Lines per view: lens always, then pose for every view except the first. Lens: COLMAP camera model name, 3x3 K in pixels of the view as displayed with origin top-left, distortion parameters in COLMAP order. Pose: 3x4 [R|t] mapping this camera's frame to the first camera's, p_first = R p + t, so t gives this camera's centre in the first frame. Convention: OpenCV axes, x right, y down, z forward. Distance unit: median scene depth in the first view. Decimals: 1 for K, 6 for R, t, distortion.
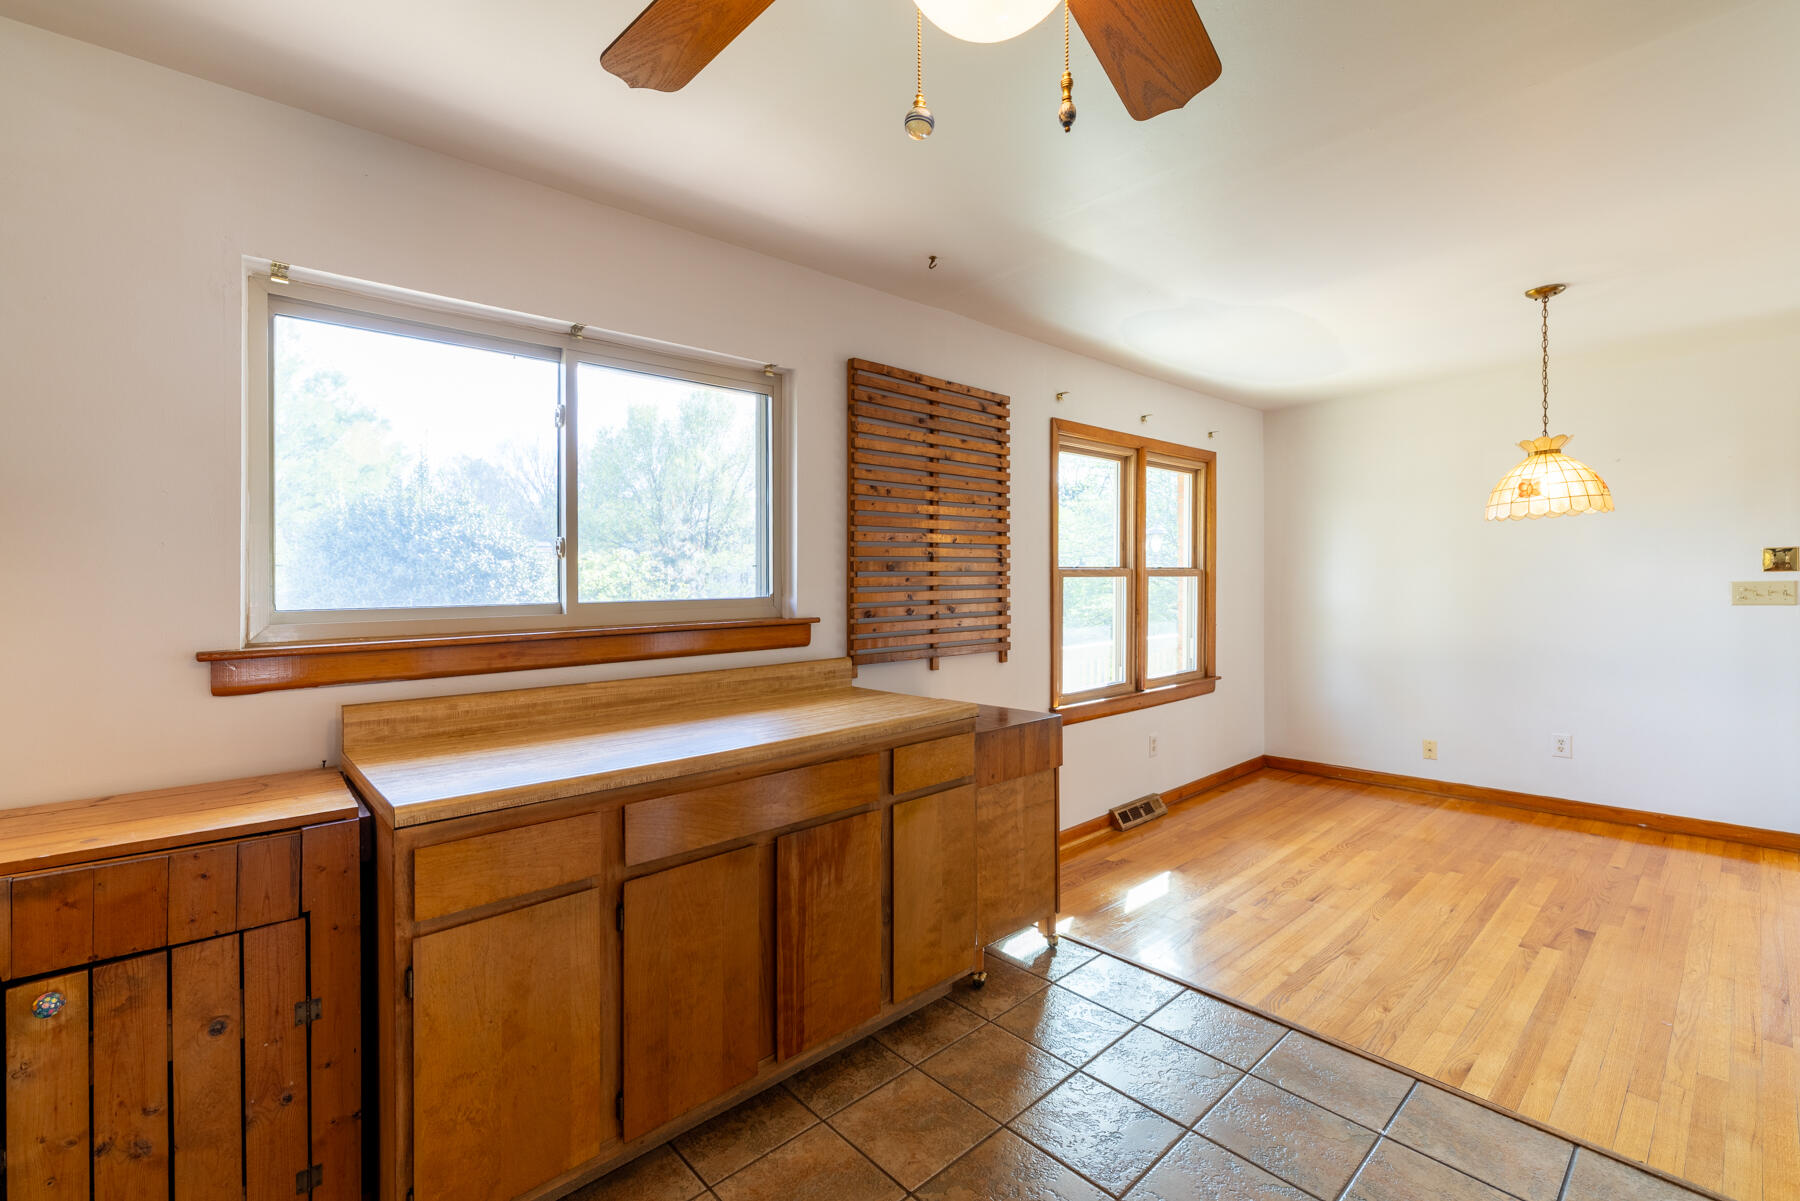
lens RADIAL K [[781.8, 0, 904.5], [0, 781.8, 594.4], [0, 0, 1]] dist [-0.002806, -0.000116]
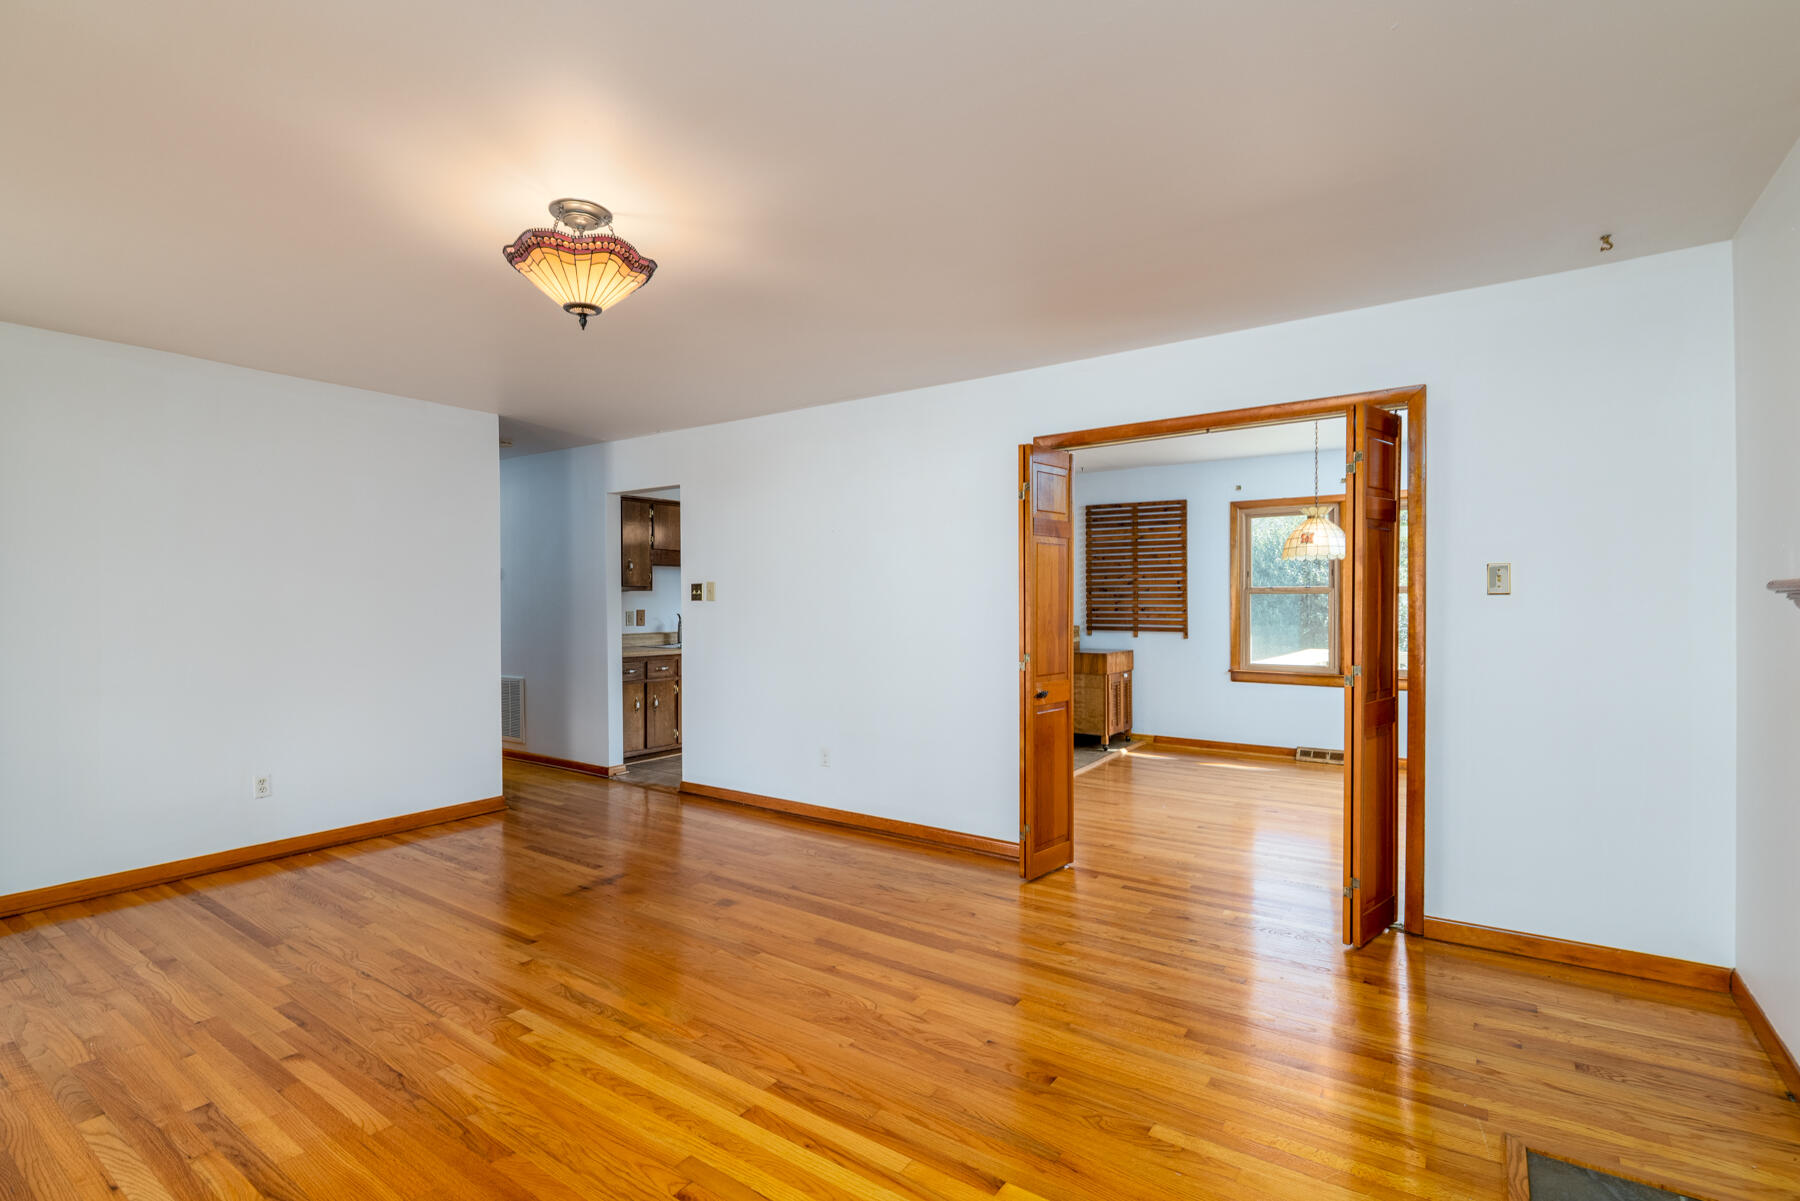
lens RADIAL K [[841.0, 0, 902.0], [0, 841.0, 605.8], [0, 0, 1]] dist [0.001581, 0.000191]
pose [[0.204913, 0.022535, -0.978521, 2.065825], [-0.006499, 0.999744, 0.021663, -0.034165], [0.978759, 0.001920, 0.205007, -0.106227]]
